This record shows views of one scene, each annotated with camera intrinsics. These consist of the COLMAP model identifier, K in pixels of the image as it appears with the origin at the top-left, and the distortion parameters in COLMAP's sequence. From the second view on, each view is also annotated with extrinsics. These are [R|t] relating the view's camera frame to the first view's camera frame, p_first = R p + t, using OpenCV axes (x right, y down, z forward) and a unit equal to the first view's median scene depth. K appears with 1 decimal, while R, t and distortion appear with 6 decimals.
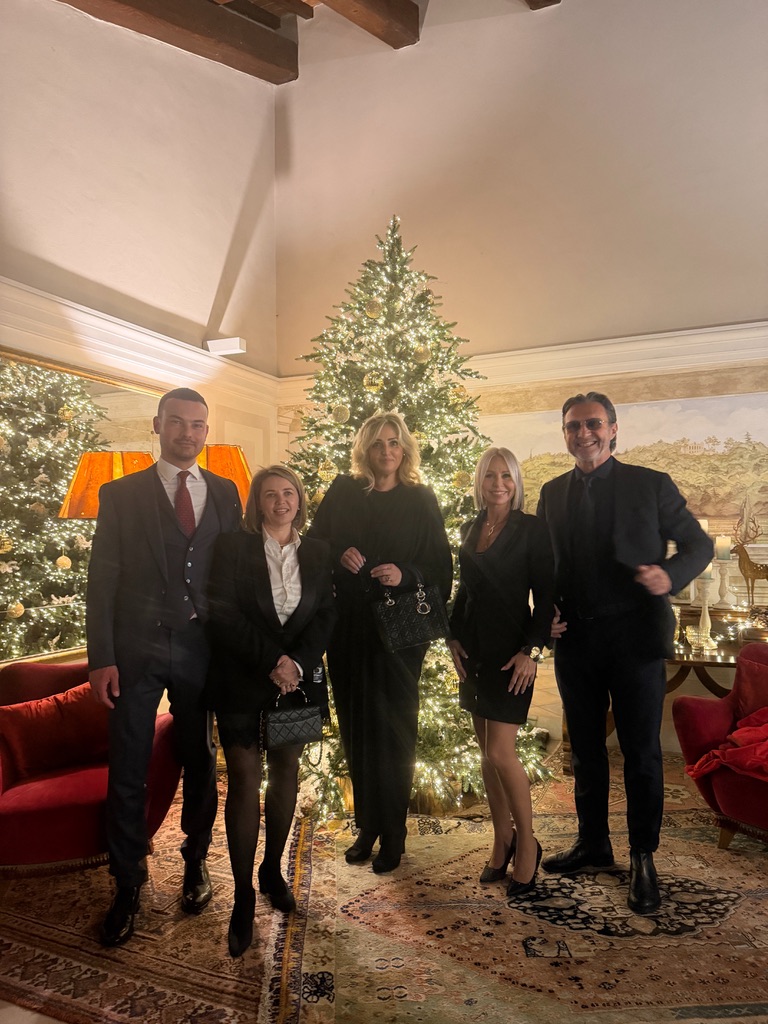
lens RADIAL K [[726.8, 0, 379.4], [0, 726.8, 511.5], [0, 0, 1]] dist [0.022320, -0.037439]
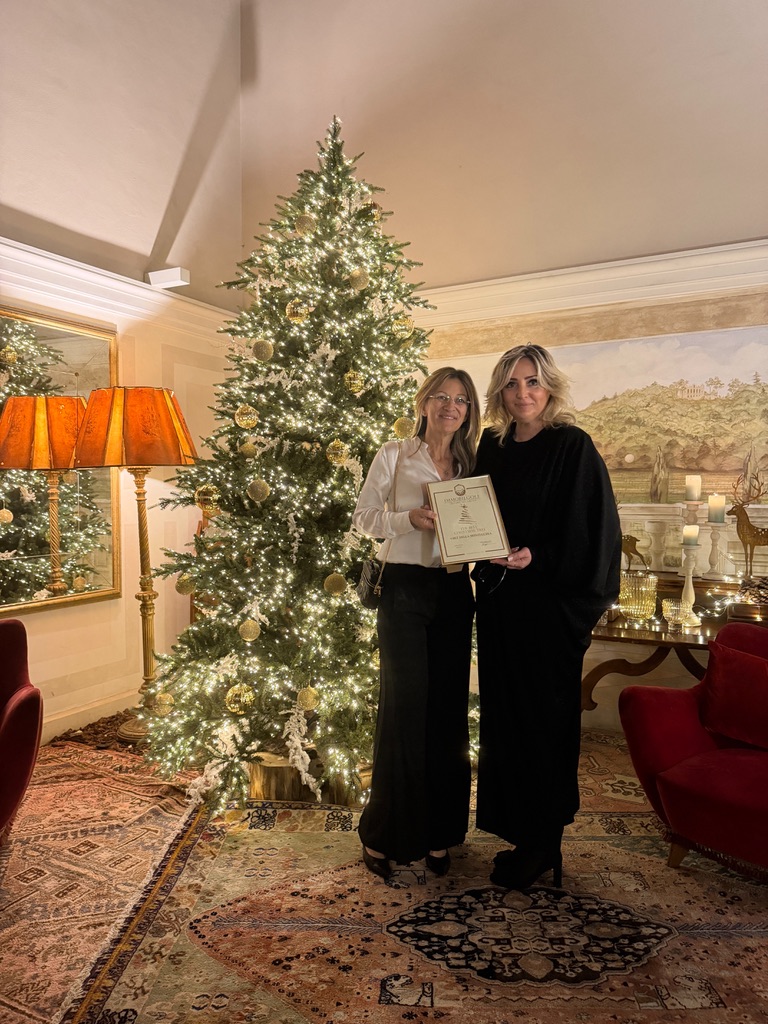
lens RADIAL K [[726.8, 0, 385.8], [0, 726.8, 518.1], [0, 0, 1]] dist [0.022320, -0.037439]
pose [[0.997253, 0.012317, -0.073039, 0.156474], [-0.007095, 0.997428, 0.071326, 0.002827], [0.073730, -0.070612, 0.994775, 0.129689]]
